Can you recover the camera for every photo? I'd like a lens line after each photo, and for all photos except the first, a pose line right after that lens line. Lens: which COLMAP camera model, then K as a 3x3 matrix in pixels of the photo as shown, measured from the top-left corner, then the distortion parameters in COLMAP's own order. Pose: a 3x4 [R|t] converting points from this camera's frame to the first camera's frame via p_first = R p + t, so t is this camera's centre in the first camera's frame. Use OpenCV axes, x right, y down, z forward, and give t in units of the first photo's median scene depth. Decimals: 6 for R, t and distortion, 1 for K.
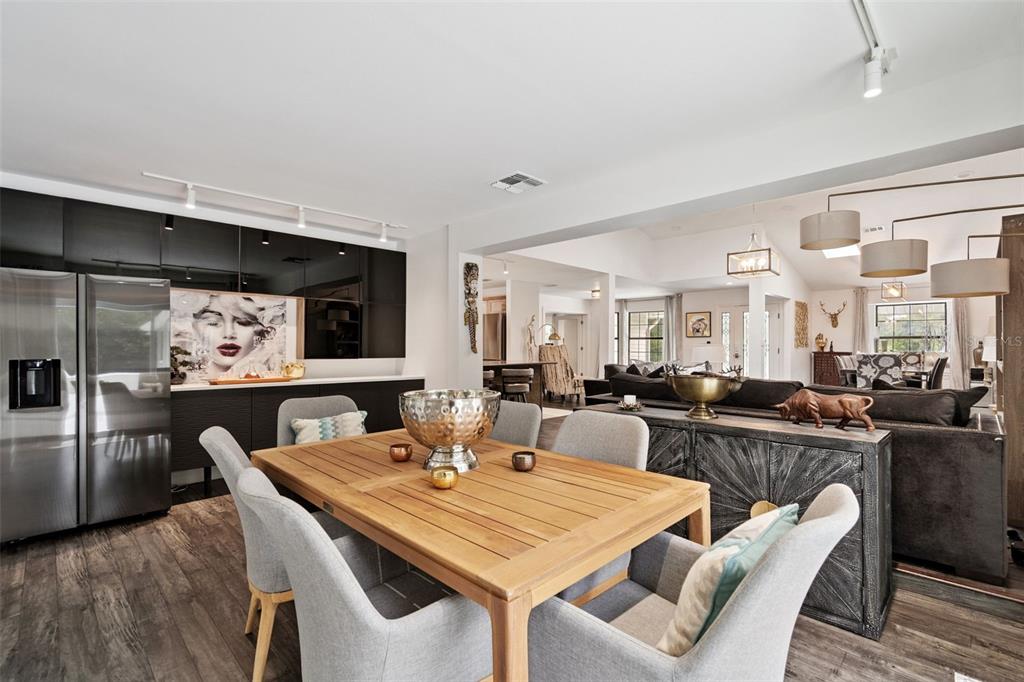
lens RADIAL K [[473.1, 0, 511.1], [0, 473.1, 342.2], [0, 0, 1]] dist [0.000521, 0.000036]
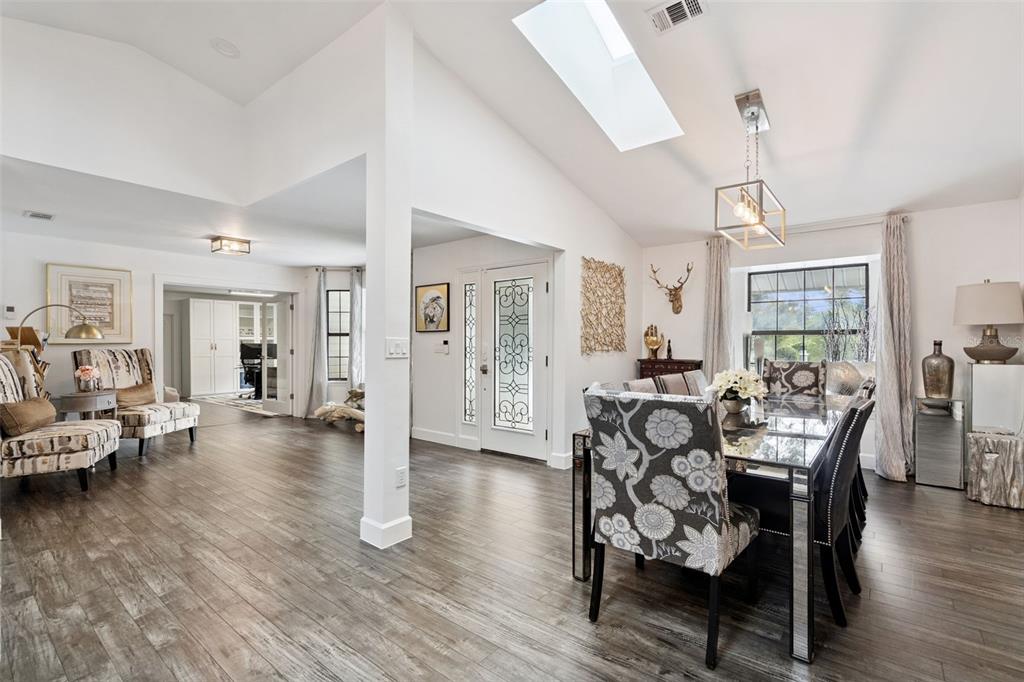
lens RADIAL K [[473.1, 0, 512.3], [0, 473.1, 340.4], [0, 0, 1]] dist [0.000521, 0.000036]
pose [[0.994321, -0.003676, 0.106361, 0.475867], [0.002636, 0.999947, 0.009917, -0.007197], [-0.106392, -0.009580, 0.994278, 0.524550]]
